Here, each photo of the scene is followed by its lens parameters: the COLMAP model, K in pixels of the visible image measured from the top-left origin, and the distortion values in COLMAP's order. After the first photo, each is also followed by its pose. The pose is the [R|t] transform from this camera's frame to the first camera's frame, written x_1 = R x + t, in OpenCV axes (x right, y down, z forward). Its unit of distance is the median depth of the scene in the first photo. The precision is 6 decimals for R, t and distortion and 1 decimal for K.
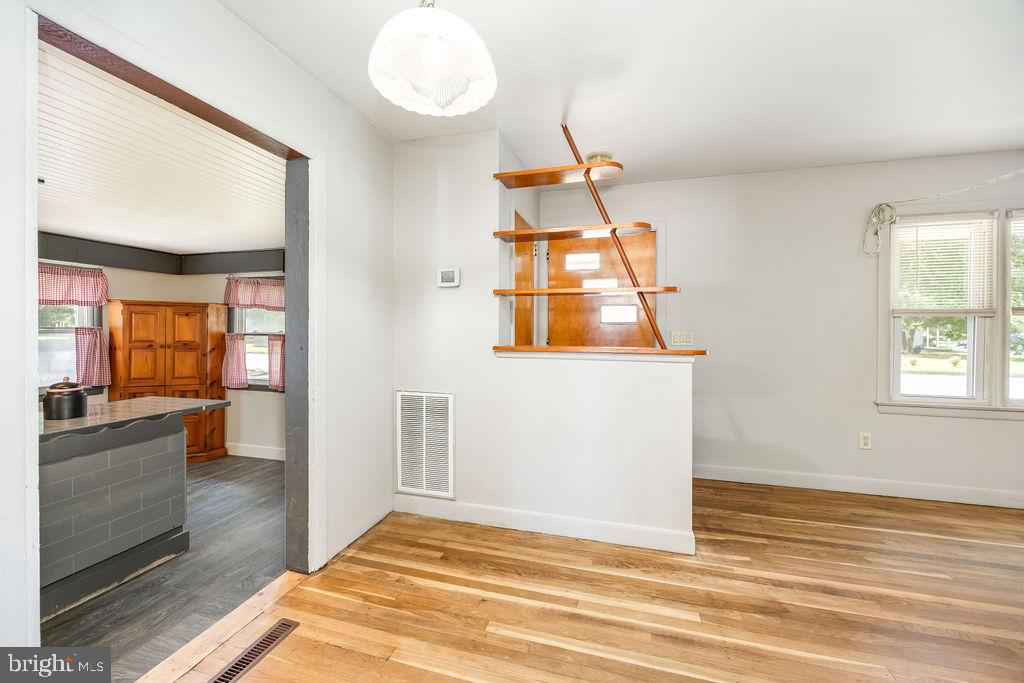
lens RADIAL K [[394.8, 0, 511.3], [0, 394.8, 342.4], [0, 0, 1]] dist [-0.002377, -0.000105]
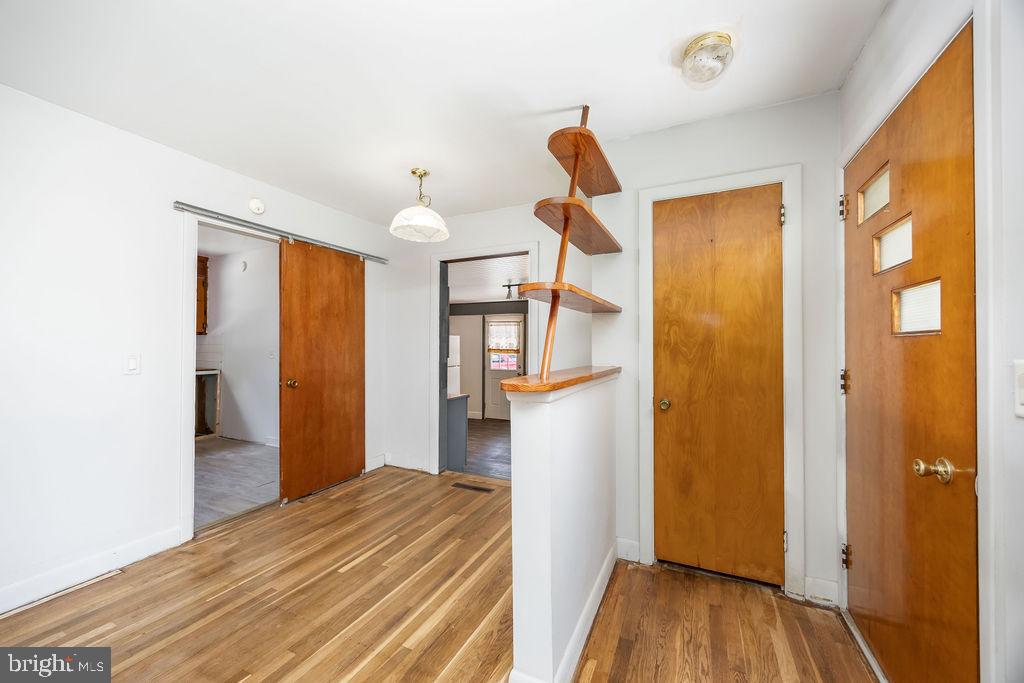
lens RADIAL K [[394.8, 0, 511.3], [0, 394.8, 342.4], [0, 0, 1]] dist [-0.002377, -0.000105]
pose [[-0.171370, -0.010005, -0.985156, 1.283681], [-0.041144, 0.999149, -0.002990, -0.040452], [0.984347, 0.040020, -0.171636, 1.286953]]
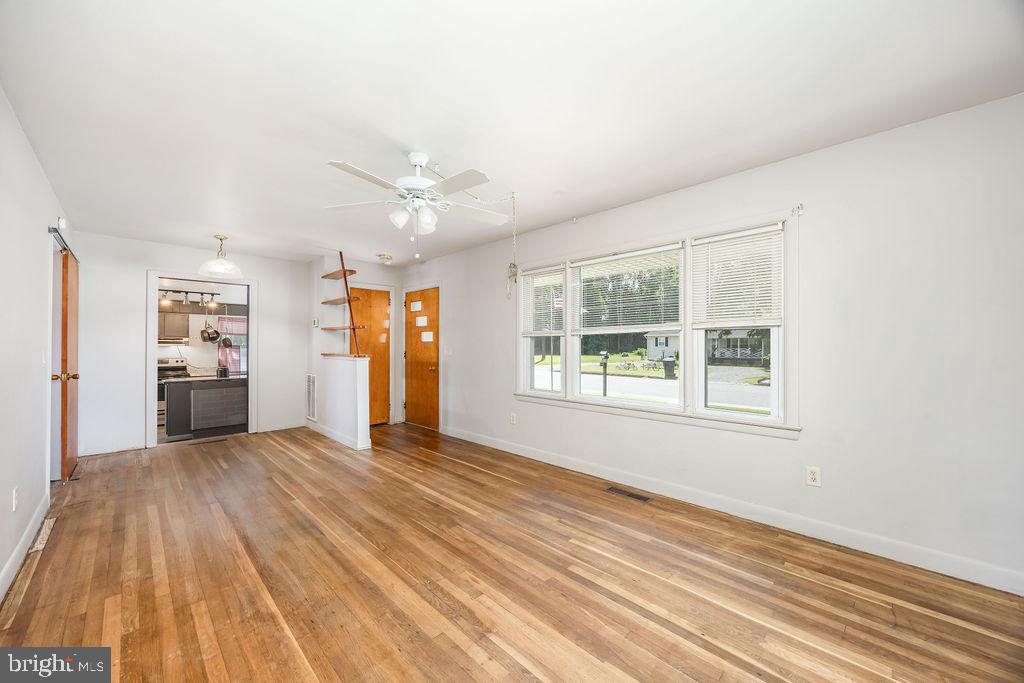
lens RADIAL K [[394.8, 0, 511.3], [0, 394.8, 342.4], [0, 0, 1]] dist [-0.002377, -0.000105]
pose [[0.866484, -0.005102, -0.499179, 2.640774], [-0.018500, 0.998933, -0.042321, 0.038280], [0.498862, 0.045905, 0.865465, -0.525696]]
